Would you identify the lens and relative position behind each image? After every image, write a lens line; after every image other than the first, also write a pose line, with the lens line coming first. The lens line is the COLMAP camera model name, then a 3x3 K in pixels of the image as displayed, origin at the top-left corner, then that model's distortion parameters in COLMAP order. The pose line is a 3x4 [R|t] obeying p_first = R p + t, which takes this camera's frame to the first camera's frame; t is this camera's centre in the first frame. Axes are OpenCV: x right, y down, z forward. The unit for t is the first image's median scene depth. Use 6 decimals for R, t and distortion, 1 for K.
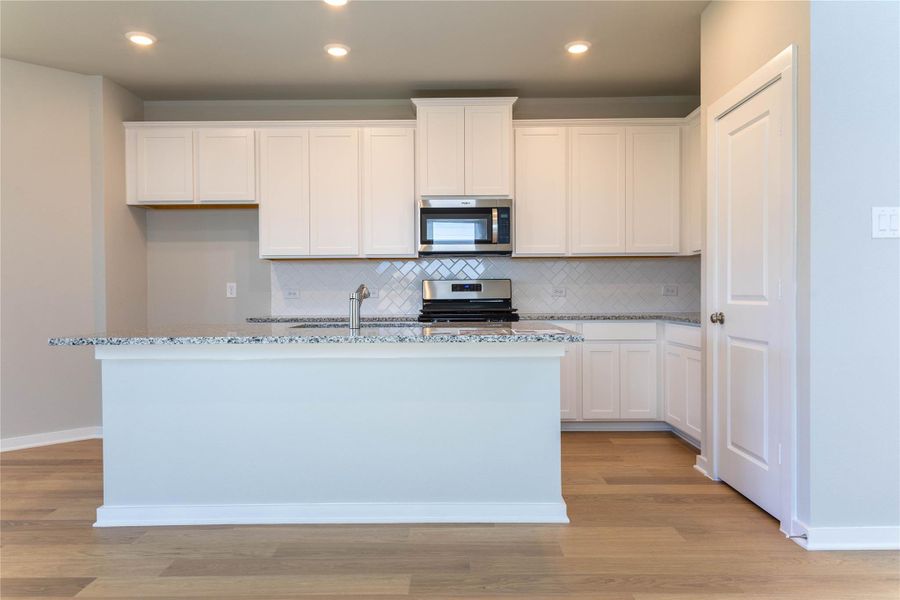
lens RADIAL K [[607.4, 0, 450.0], [0, 607.4, 300.0], [0, 0, 1]] dist [0.008000, -0.002649]
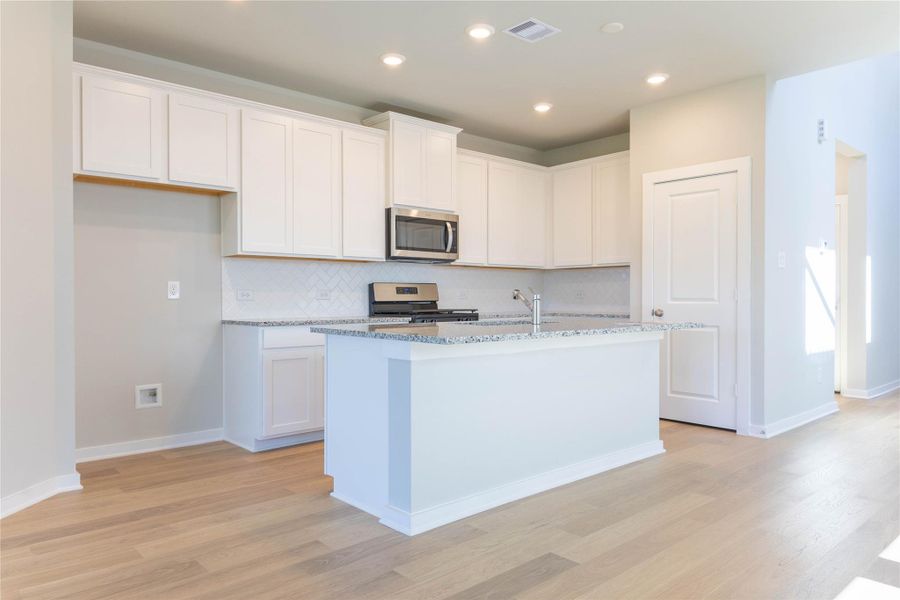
lens RADIAL K [[607.4, 0, 450.0], [0, 607.4, 300.0], [0, 0, 1]] dist [0.008000, -0.002649]
pose [[0.745814, 0.003567, 0.666145, -0.685121], [0.002262, 0.999966, -0.007887, 0.005524], [-0.666150, 0.007389, 0.745781, 0.144019]]
